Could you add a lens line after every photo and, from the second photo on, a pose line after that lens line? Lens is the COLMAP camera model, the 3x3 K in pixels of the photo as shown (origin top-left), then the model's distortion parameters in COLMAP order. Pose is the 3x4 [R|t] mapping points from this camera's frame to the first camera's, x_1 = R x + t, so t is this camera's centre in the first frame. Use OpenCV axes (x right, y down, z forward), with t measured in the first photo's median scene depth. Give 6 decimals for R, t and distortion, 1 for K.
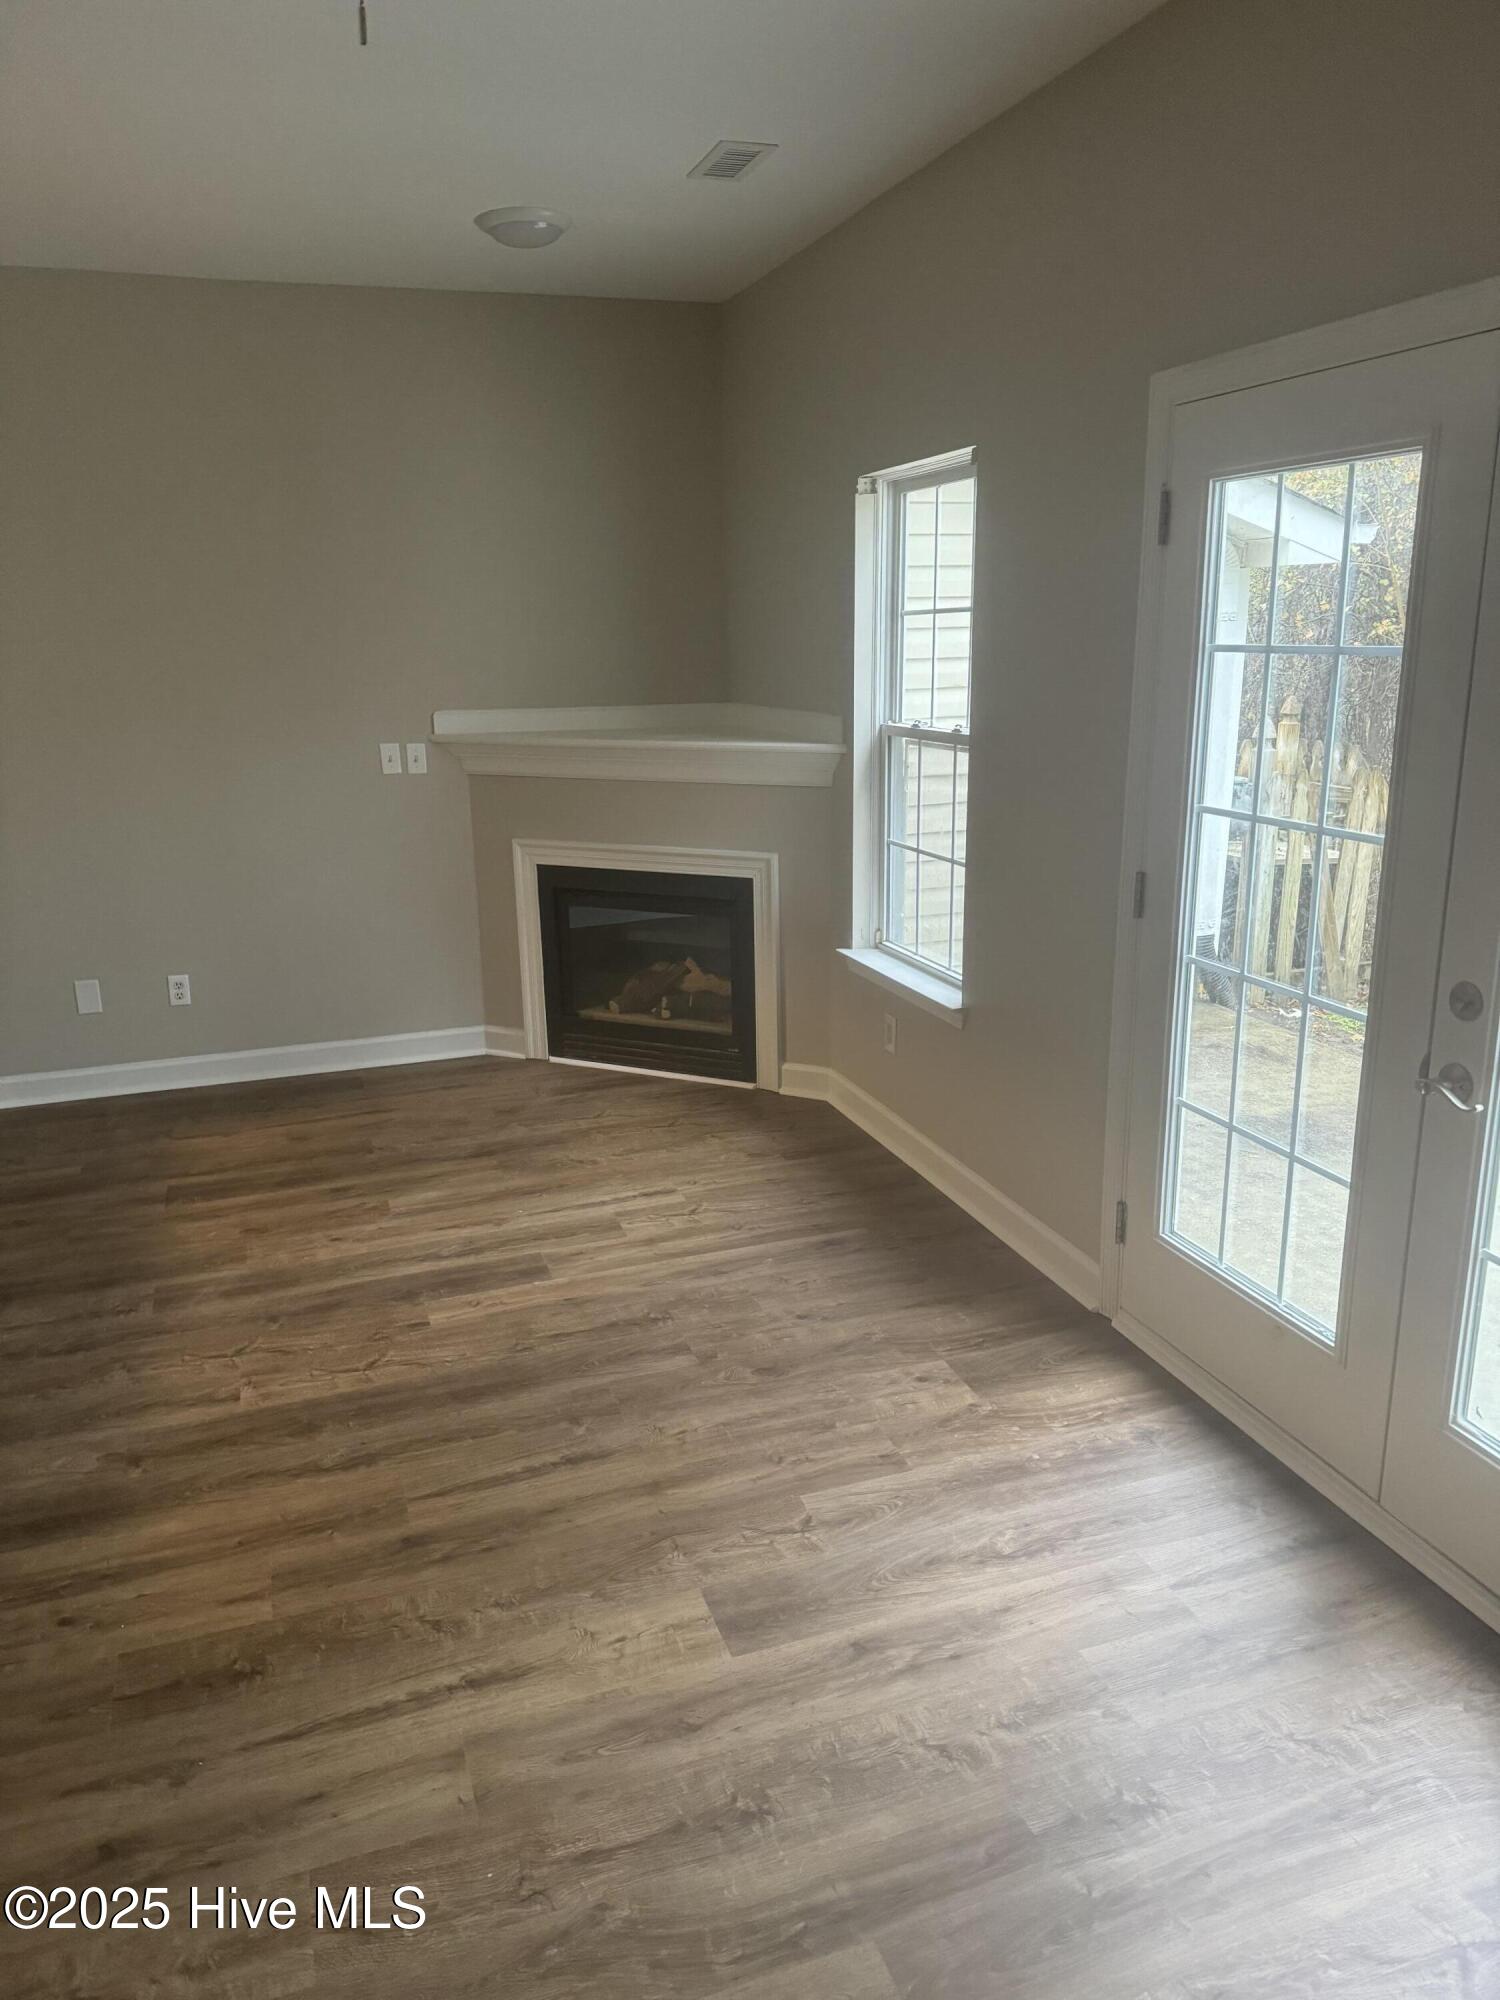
lens RADIAL K [[1389.5, 0, 750.0], [0, 1389.5, 1000.0], [0, 0, 1]] dist [0.111712, -0.151519]
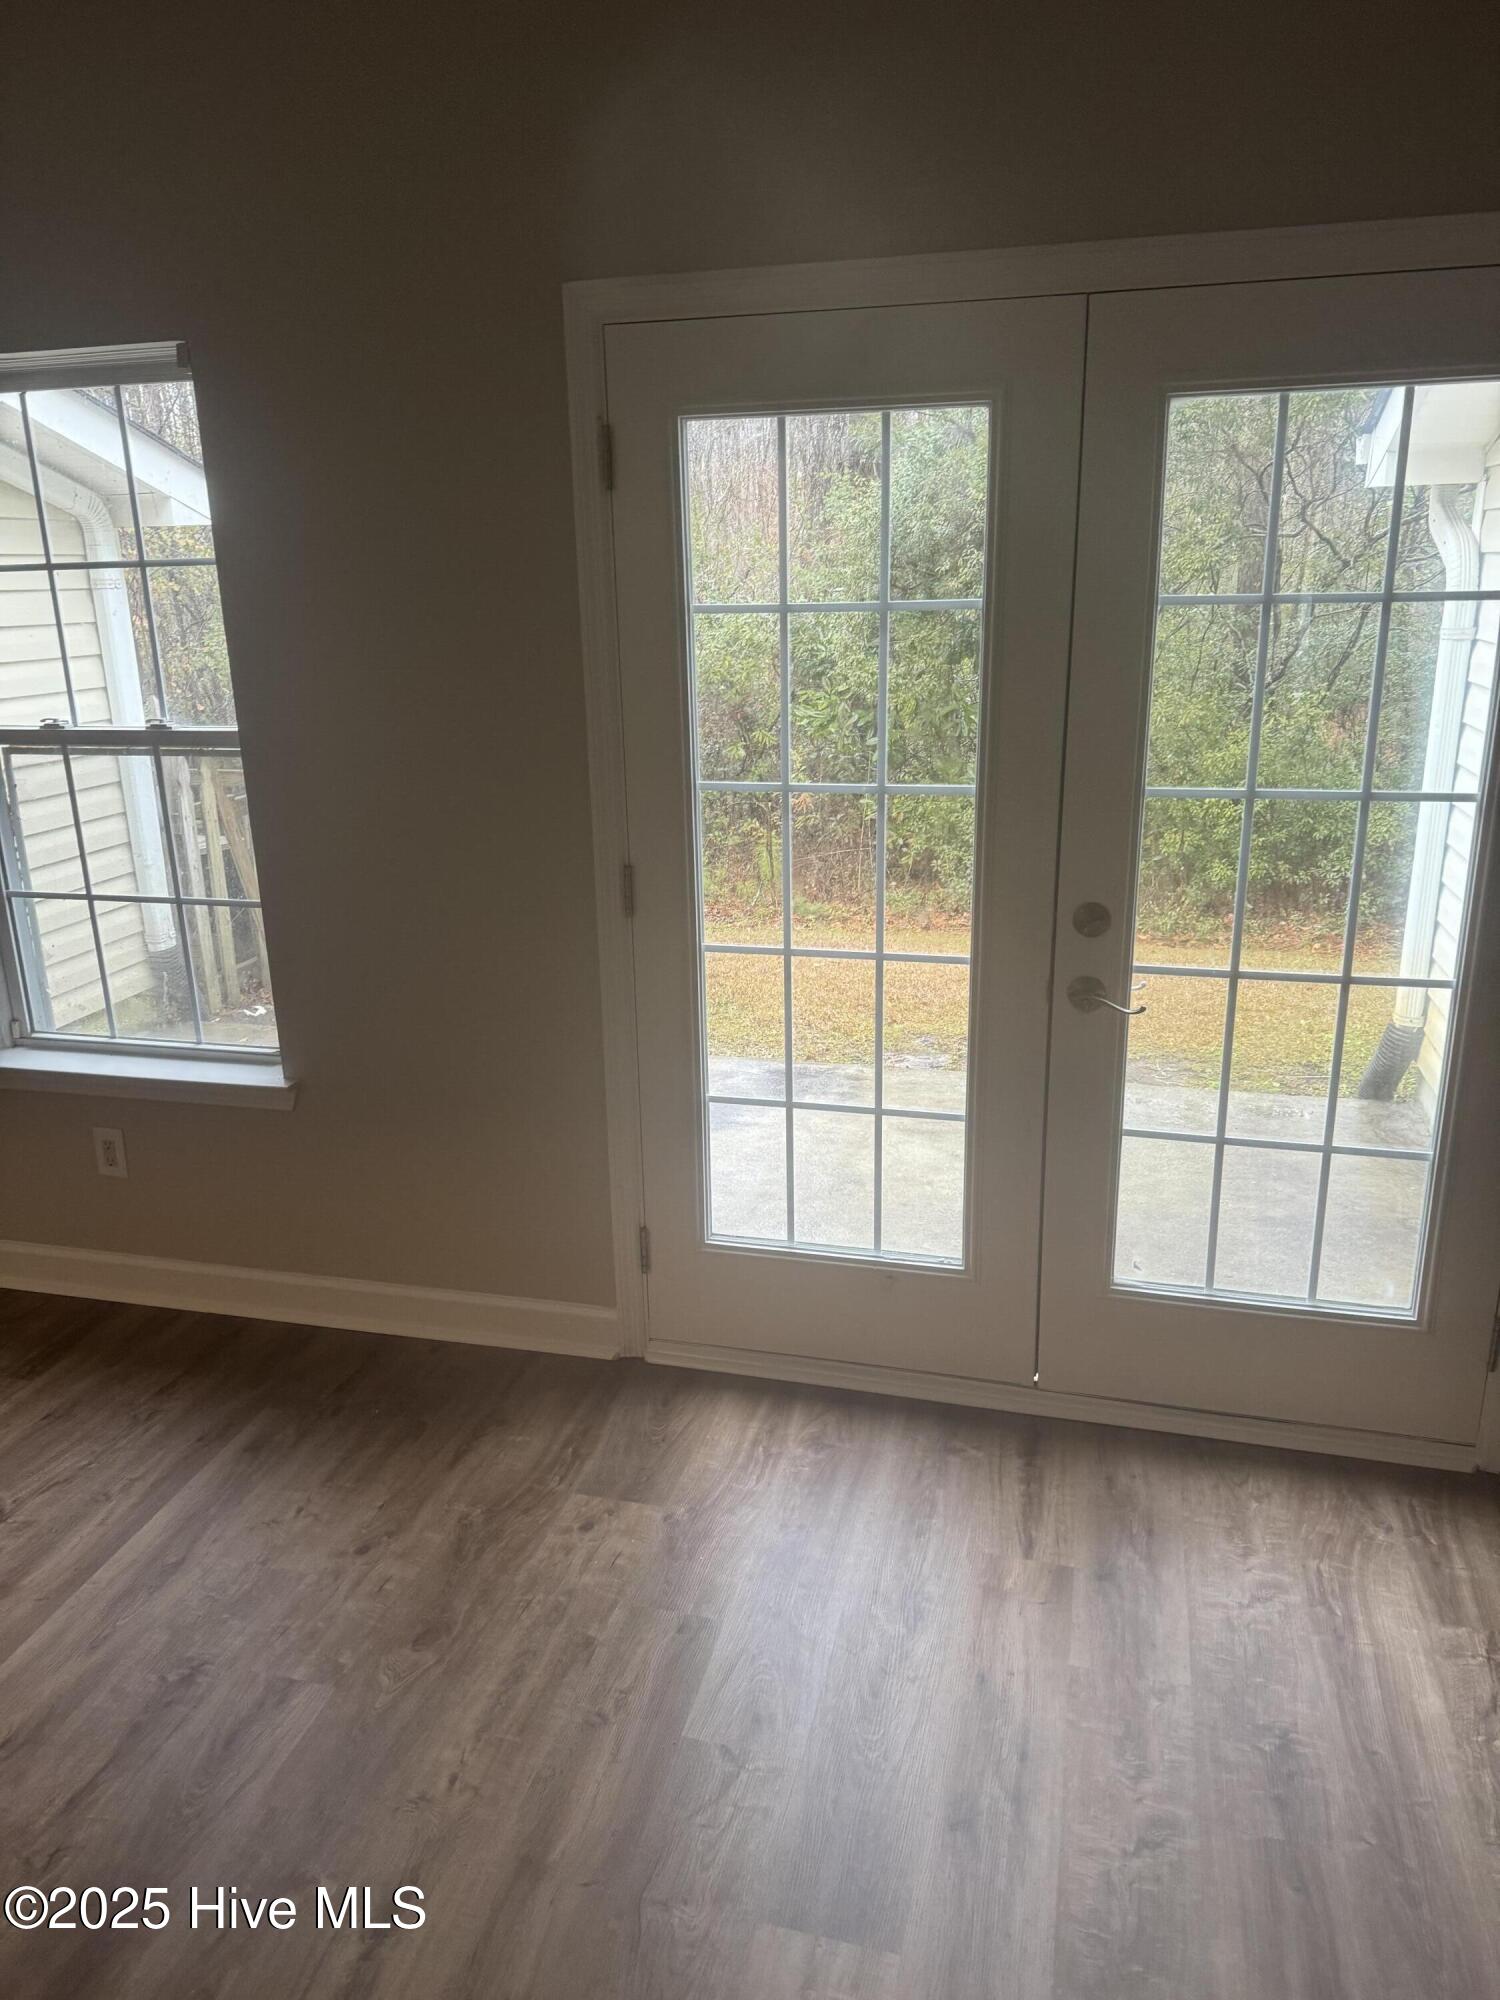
lens RADIAL K [[1412.3, 0, 746.2], [0, 1412.3, 995.0], [0, 0, 1]] dist [0.069082, -0.070618]
pose [[0.559914, -0.233748, 0.794895, -0.357909], [0.227188, 0.965923, 0.124013, -0.090812], [-0.796795, 0.111154, 0.593938, 0.367672]]
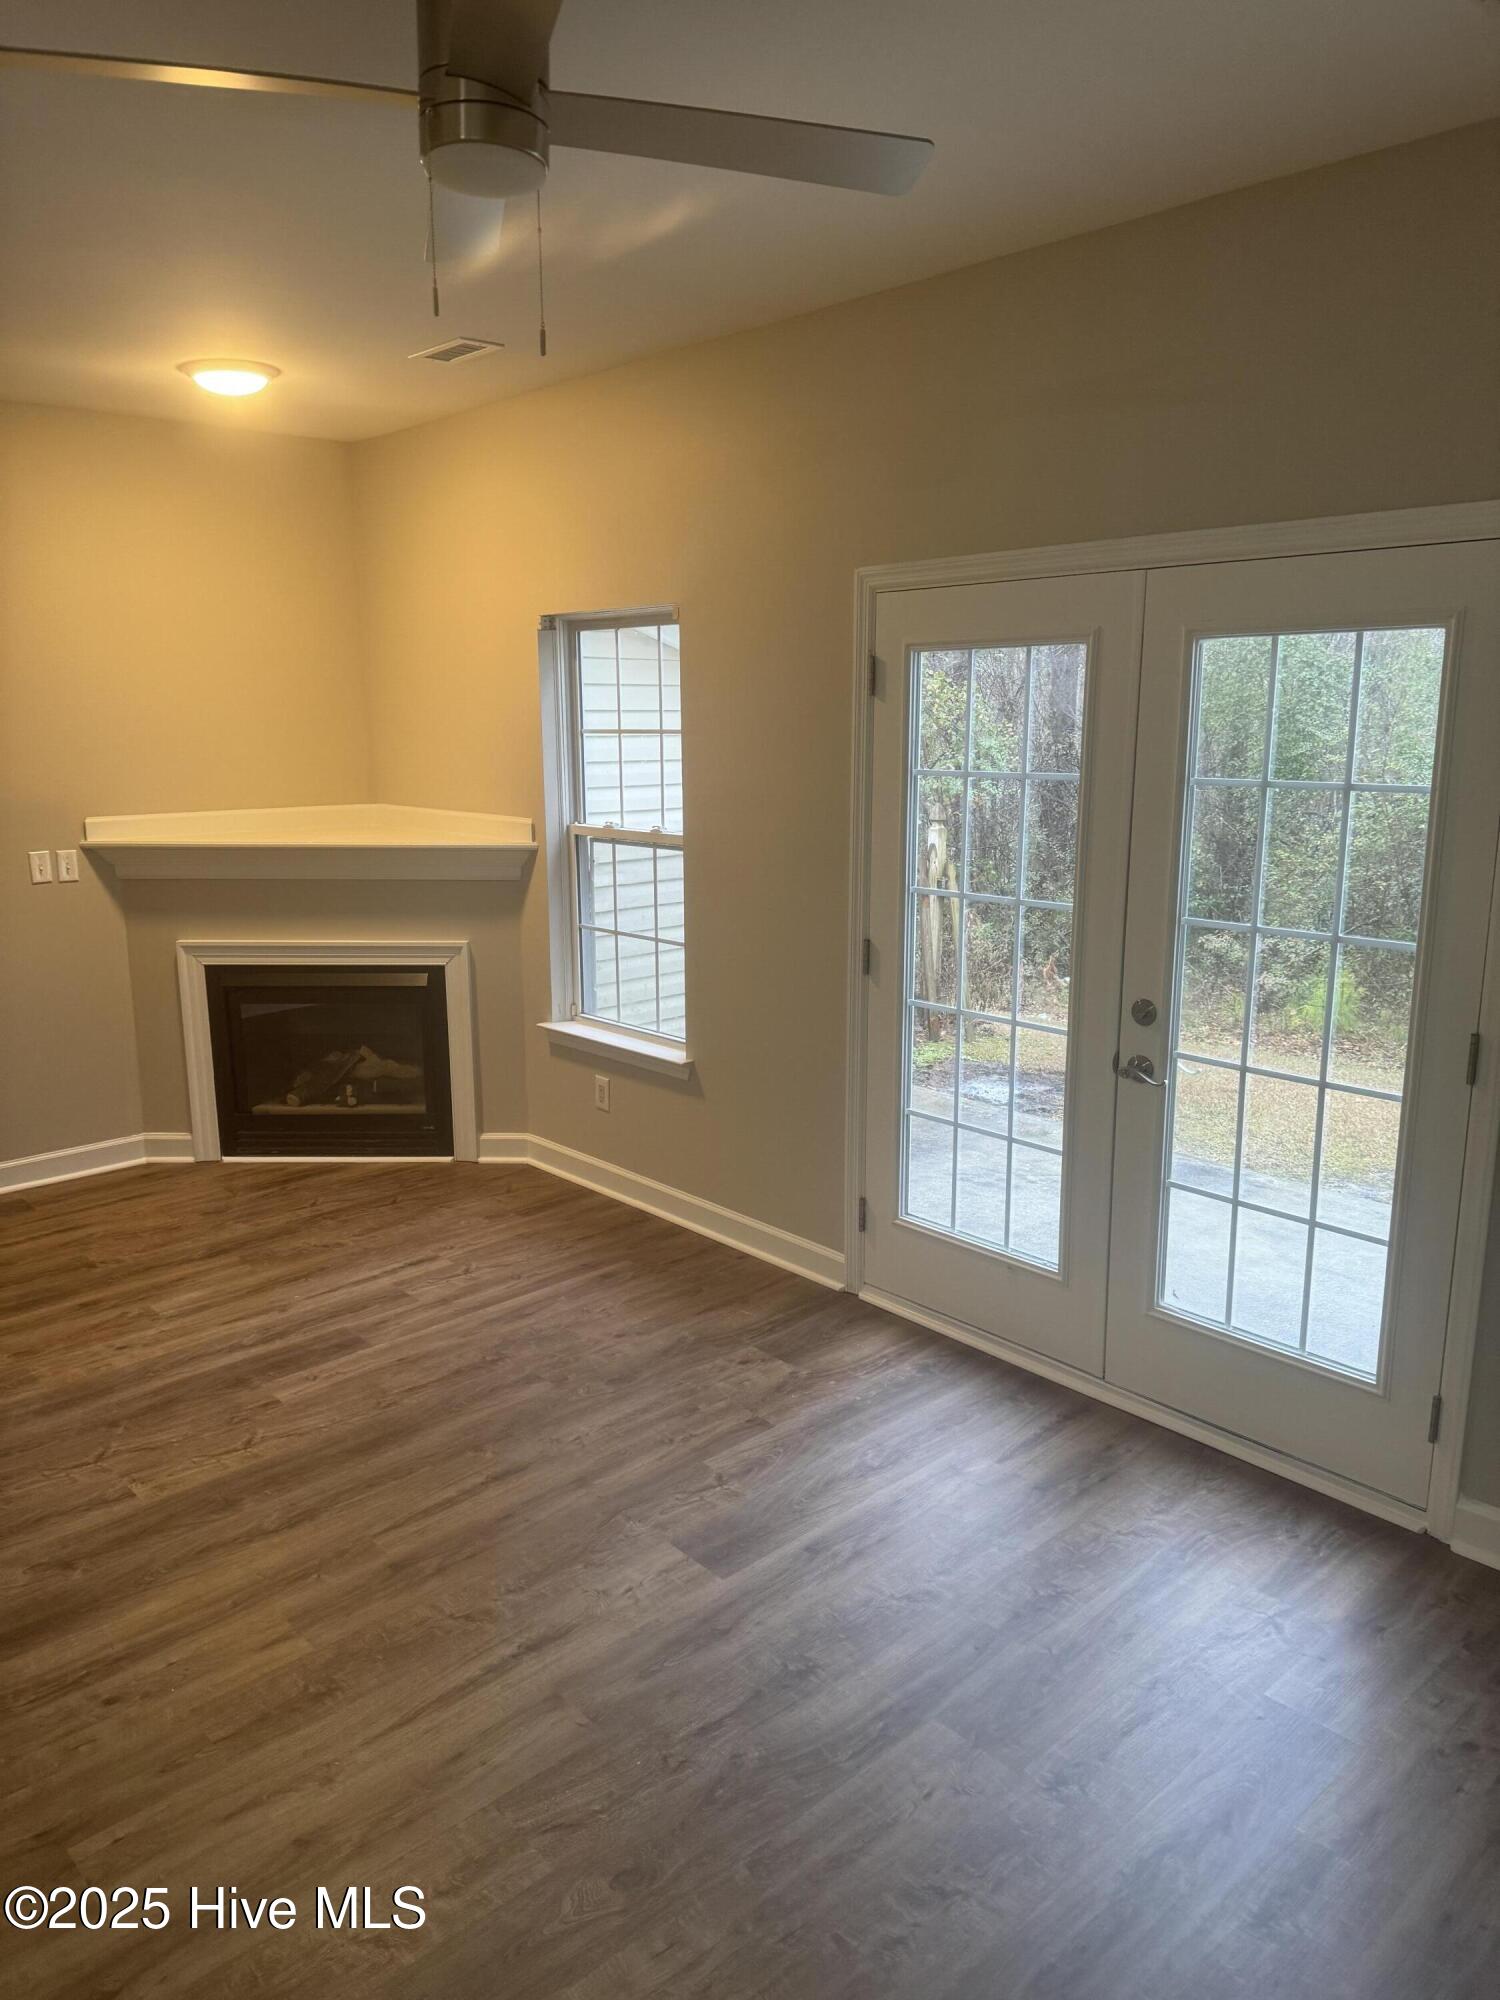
lens RADIAL K [[1389.5, 0, 750.0], [0, 1389.5, 1000.0], [0, 0, 1]] dist [0.111712, -0.151519]
pose [[0.916942, -0.067091, 0.393339, -0.291998], [0.091027, 0.994941, -0.042495, 0.009546], [-0.388498, 0.074770, 0.918411, -0.120201]]
